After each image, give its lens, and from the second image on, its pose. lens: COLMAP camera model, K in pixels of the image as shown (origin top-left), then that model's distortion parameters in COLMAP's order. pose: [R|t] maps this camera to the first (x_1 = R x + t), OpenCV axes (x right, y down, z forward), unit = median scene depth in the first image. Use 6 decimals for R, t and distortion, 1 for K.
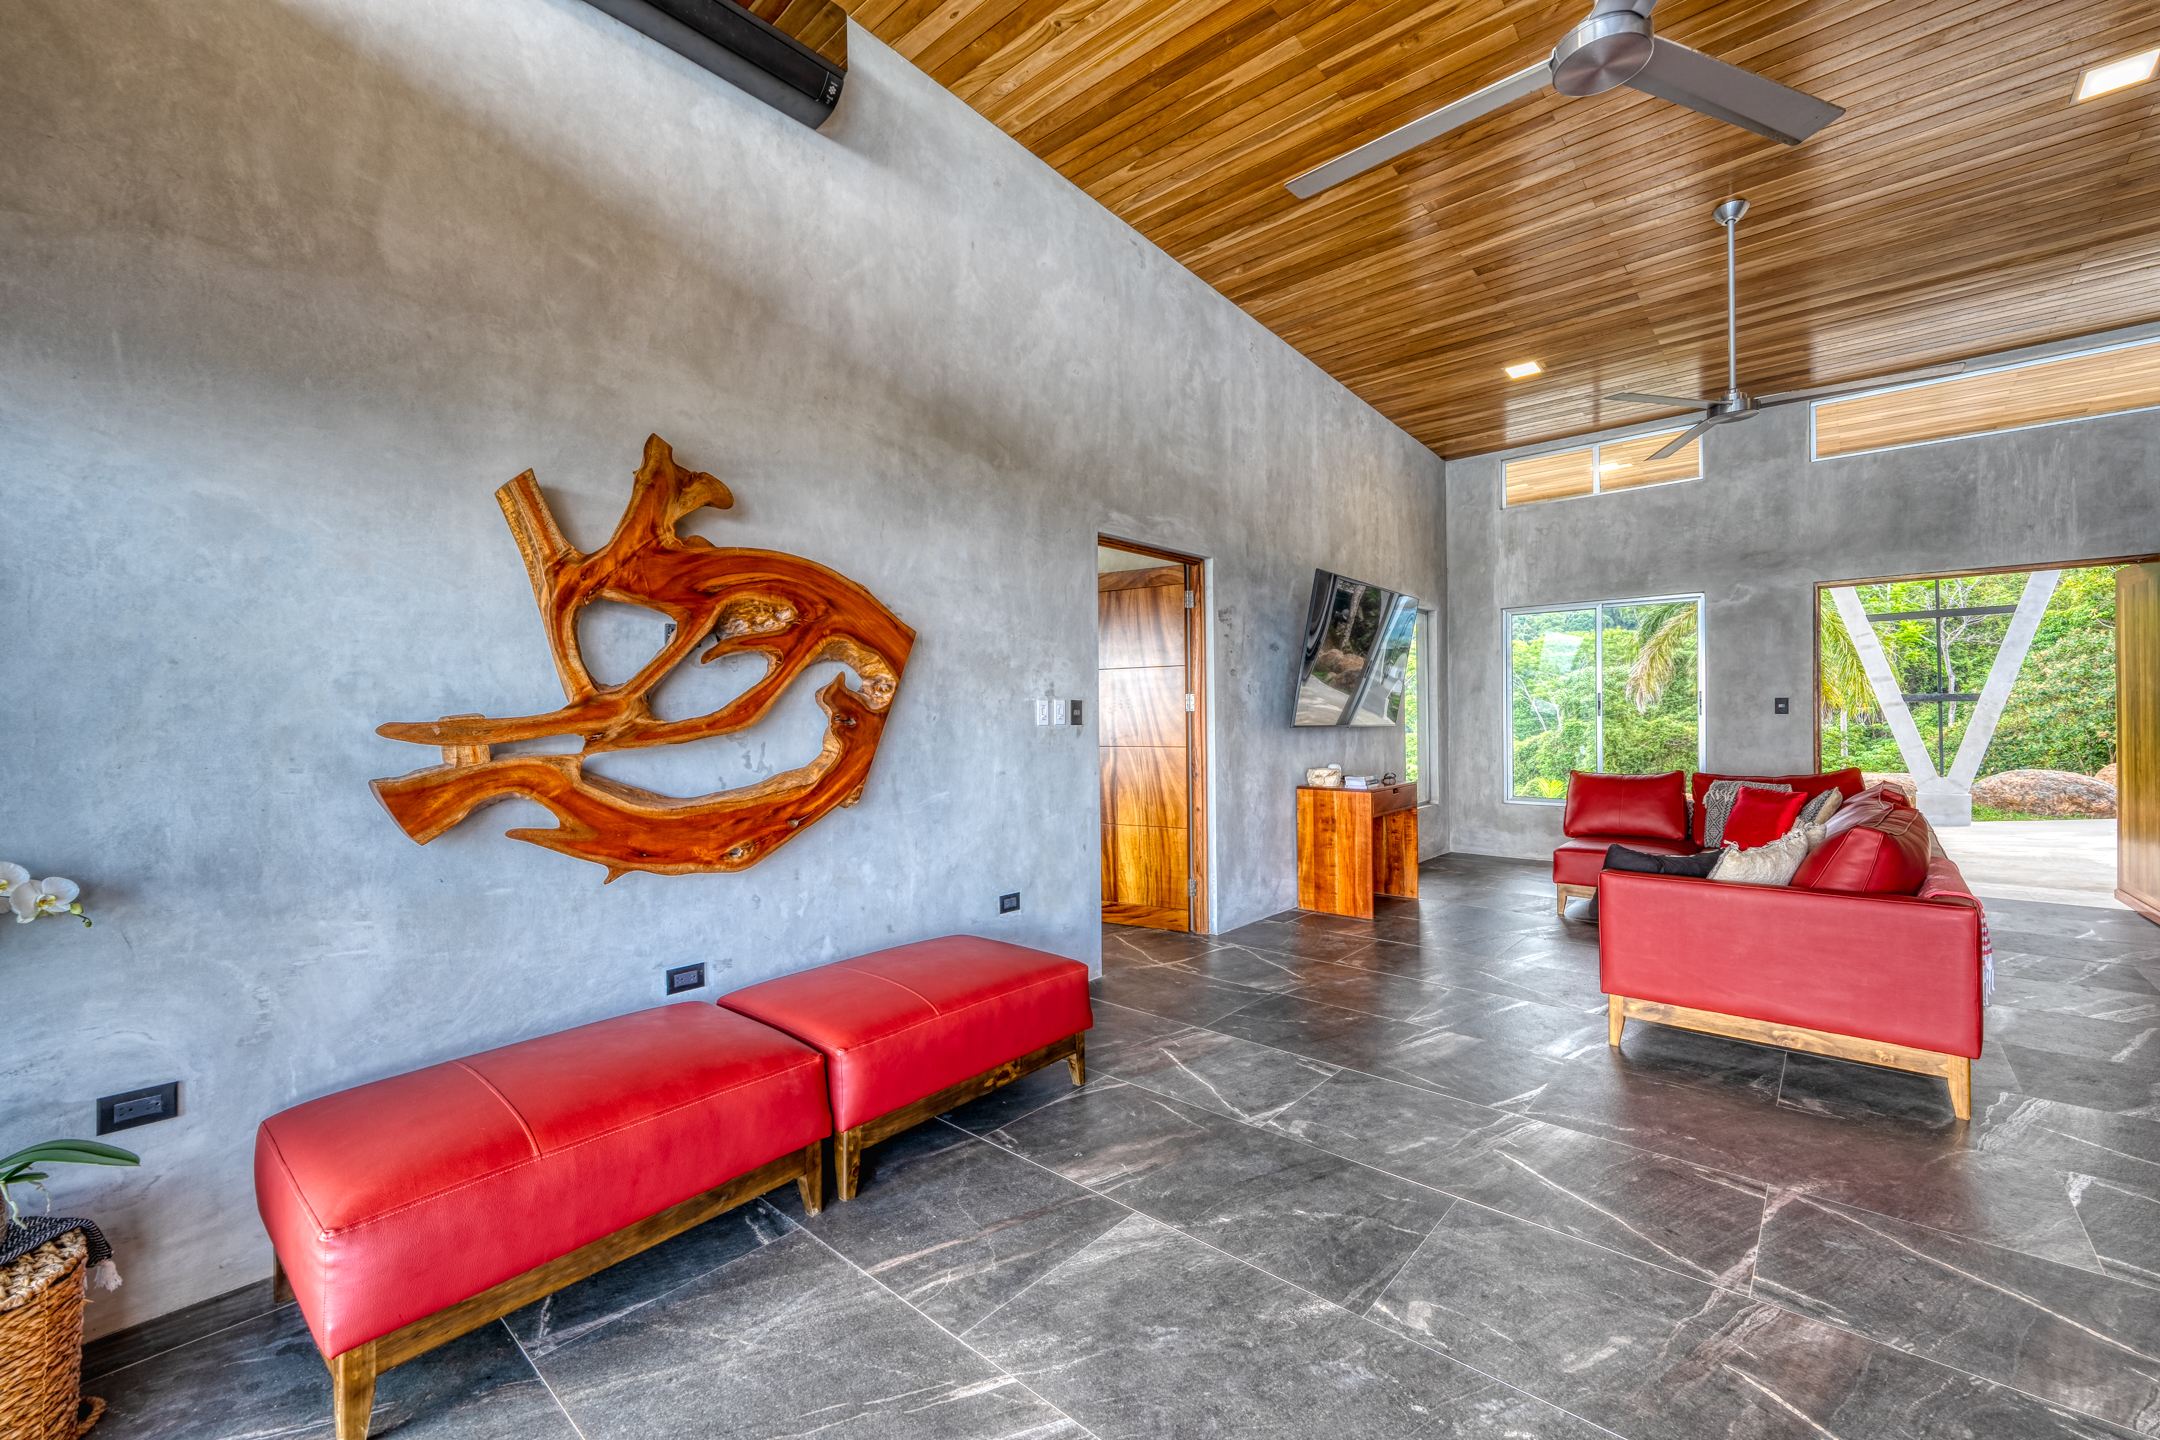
lens RADIAL K [[882.5, 0, 1127.4], [0, 882.5, 721.6], [0, 0, 1]] dist [0.001195, -0.000075]
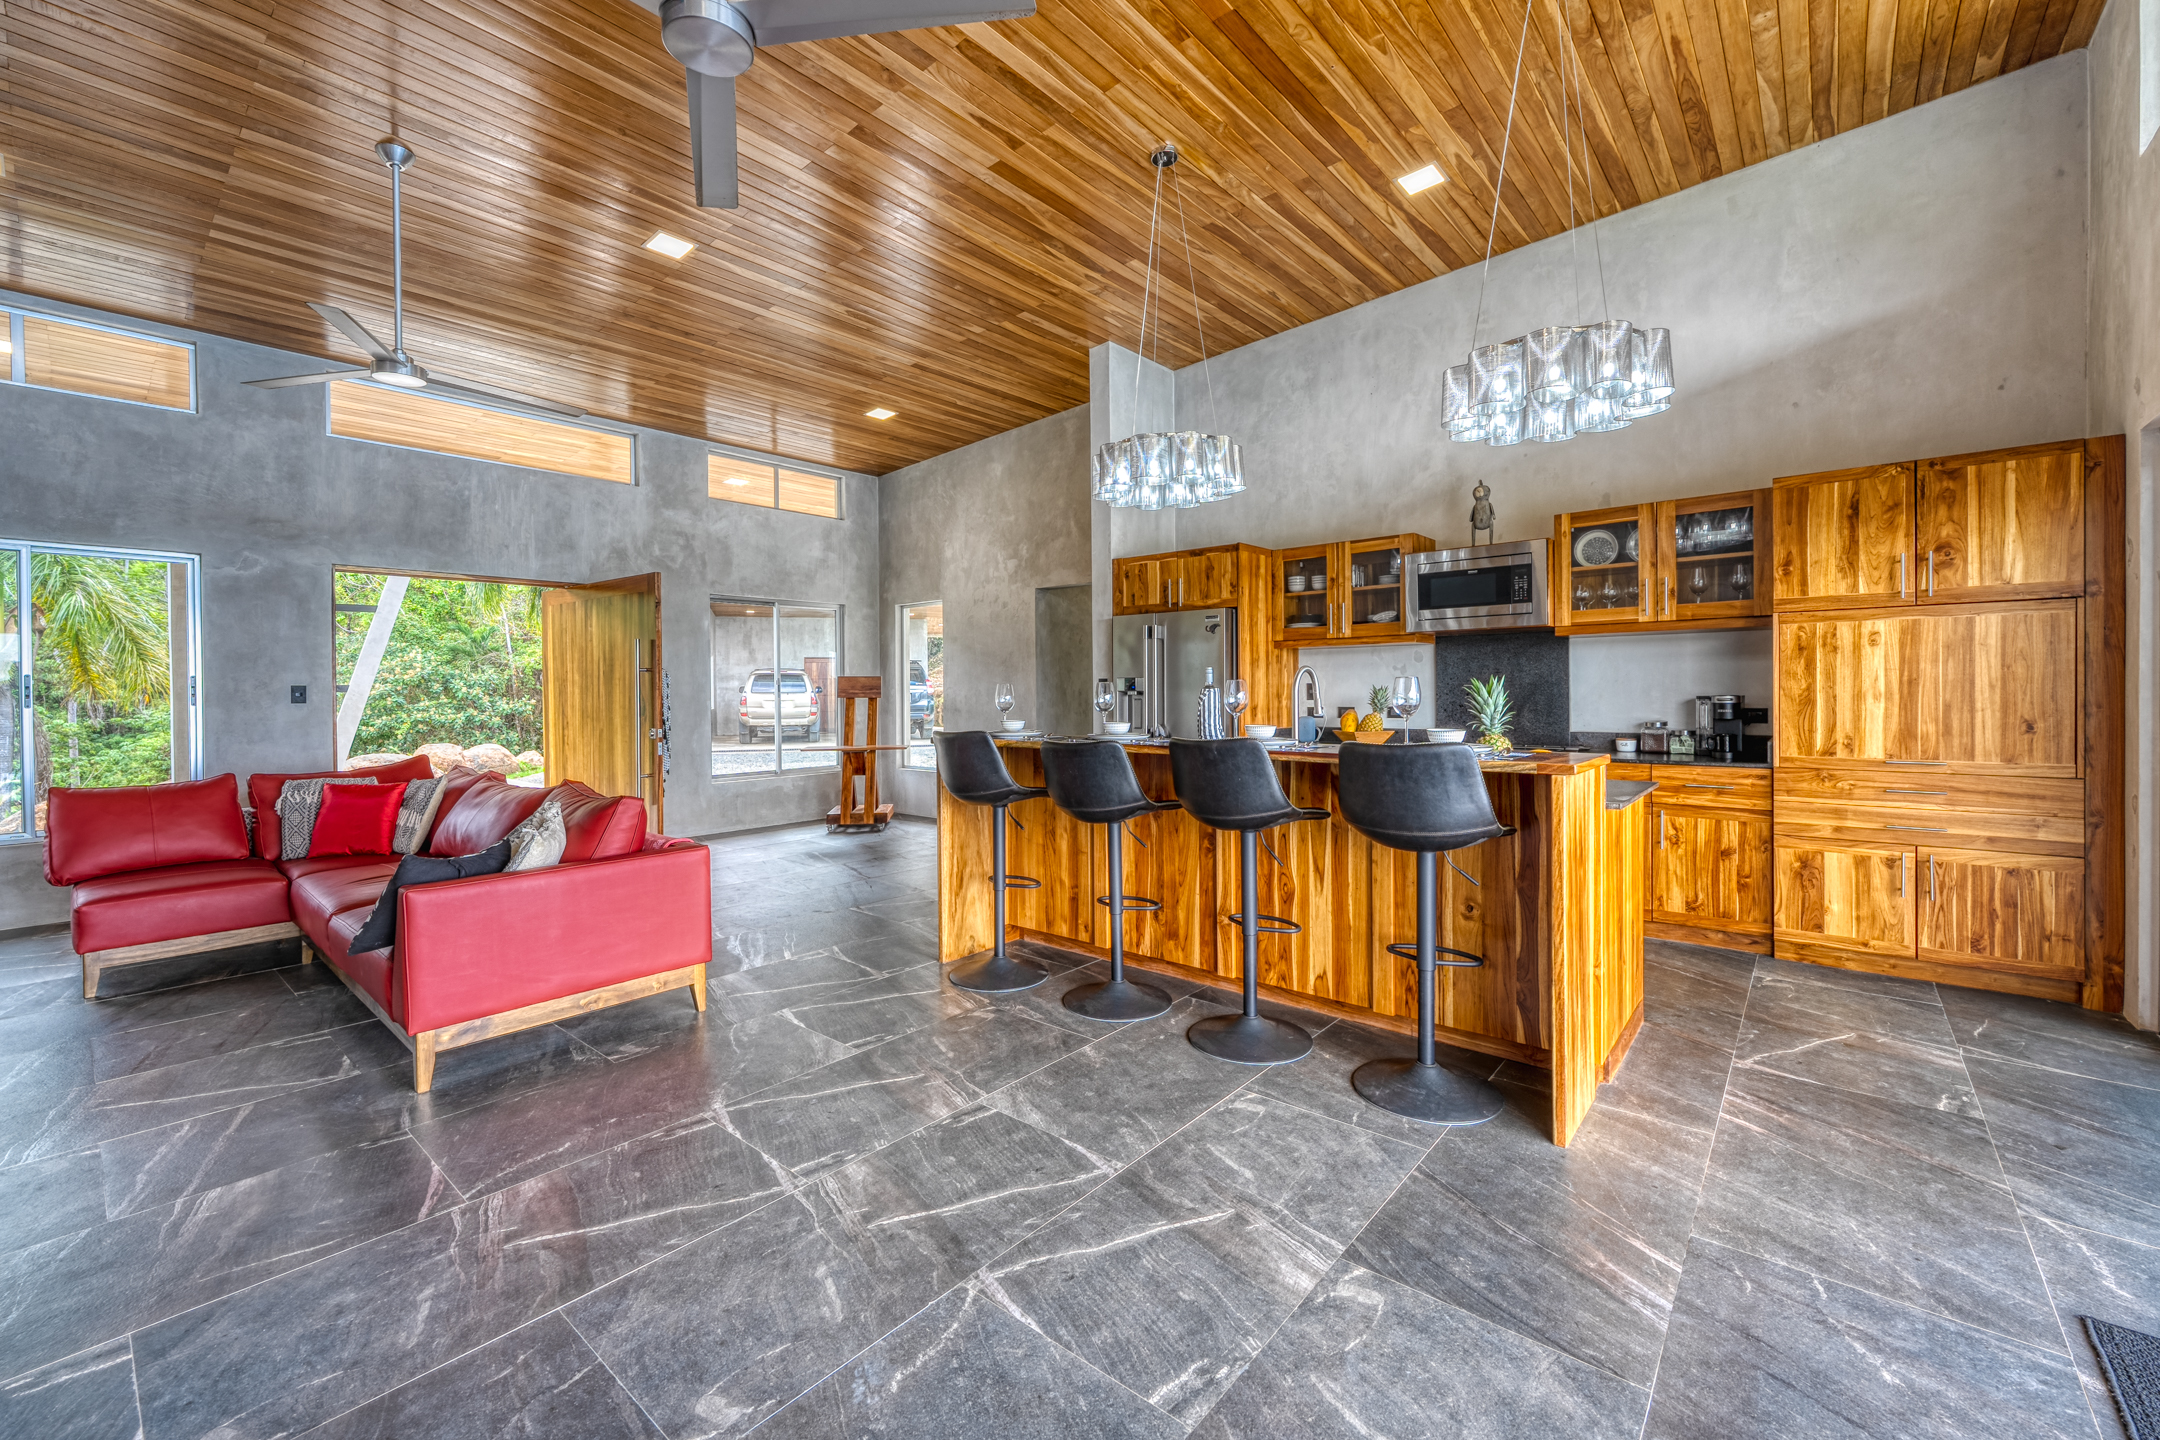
lens RADIAL K [[882.5, 0, 1067.9], [0, 882.5, 703.3], [0, 0, 1]] dist [0.001195, -0.000075]
pose [[0.013966, -0.004755, 0.999891, -0.292493], [0.016900, 0.999847, 0.004519, 0.001005], [-0.999760, 0.016835, 0.014044, 0.375813]]
